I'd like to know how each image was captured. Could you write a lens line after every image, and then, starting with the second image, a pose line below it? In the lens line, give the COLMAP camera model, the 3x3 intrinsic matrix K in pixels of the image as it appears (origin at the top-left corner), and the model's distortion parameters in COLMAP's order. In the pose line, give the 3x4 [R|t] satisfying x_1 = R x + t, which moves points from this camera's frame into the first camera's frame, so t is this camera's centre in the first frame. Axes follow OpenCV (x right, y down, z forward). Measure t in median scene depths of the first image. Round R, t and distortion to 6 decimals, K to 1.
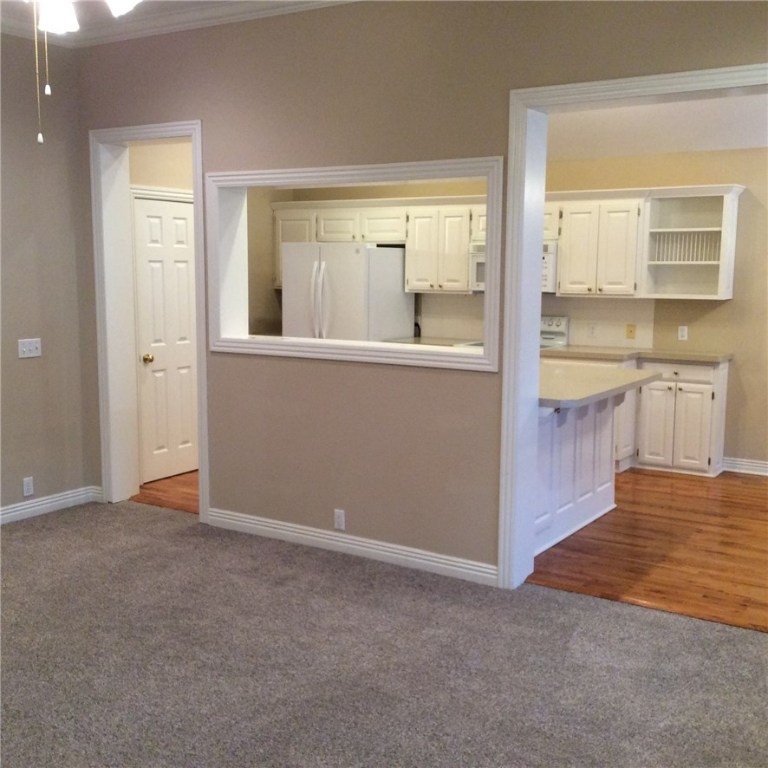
lens RADIAL K [[945.9, 0, 387.6], [0, 945.9, 385.0], [0, 0, 1]] dist [0.152604, -0.274599]
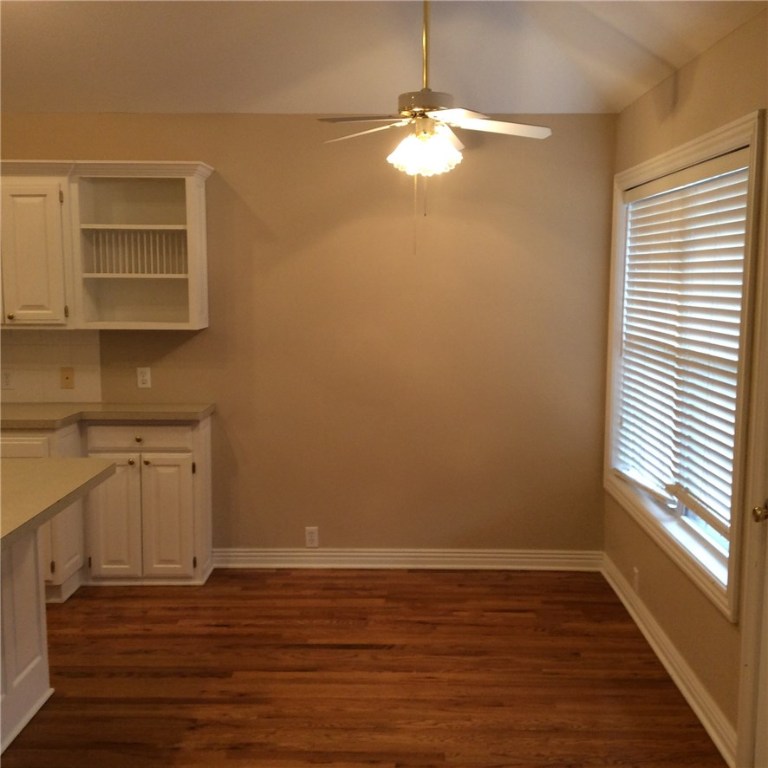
lens RADIAL K [[945.9, 0, 387.6], [0, 945.9, 385.0], [0, 0, 1]] dist [0.152604, -0.274599]
pose [[0.852461, -0.067461, 0.518421, 0.105229], [0.072391, 0.997318, 0.010743, -0.045218], [-0.517755, 0.028371, 0.855058, 0.334645]]
